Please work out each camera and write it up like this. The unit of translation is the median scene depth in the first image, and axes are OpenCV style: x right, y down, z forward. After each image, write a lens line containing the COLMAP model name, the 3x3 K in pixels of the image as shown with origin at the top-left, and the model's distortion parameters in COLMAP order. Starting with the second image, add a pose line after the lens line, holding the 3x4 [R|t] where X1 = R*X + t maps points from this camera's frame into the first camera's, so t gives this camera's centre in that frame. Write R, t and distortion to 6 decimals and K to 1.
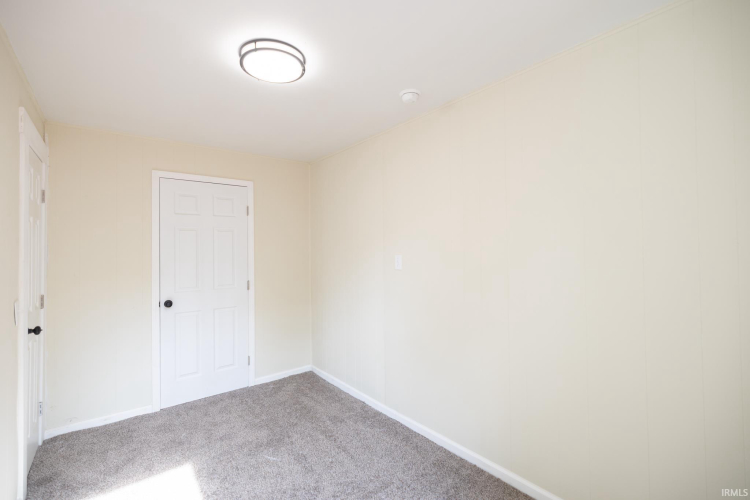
lens RADIAL K [[328.2, 0, 375.8], [0, 328.2, 243.1], [0, 0, 1]] dist [0.002034, 0.000527]
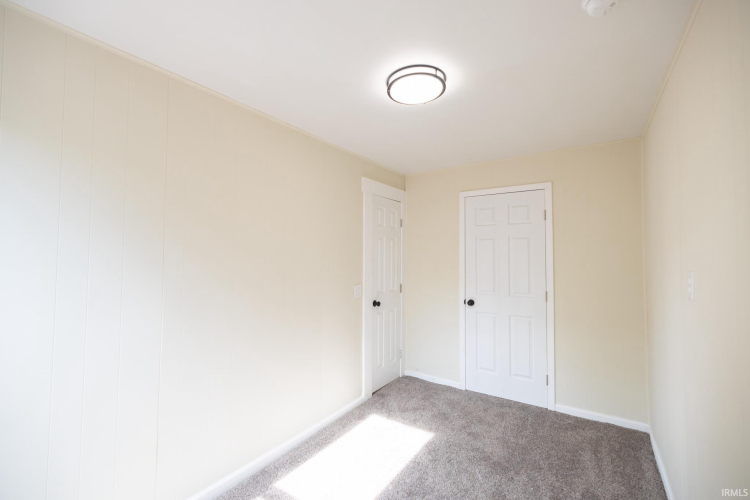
lens RADIAL K [[328.2, 0, 375.8], [0, 328.2, 243.1], [0, 0, 1]] dist [0.002034, 0.000527]
pose [[0.307616, -0.023728, -0.951215, 0.418787], [0.012846, 0.999701, -0.020783, -0.010328], [0.951424, -0.005826, 0.307829, 0.332631]]
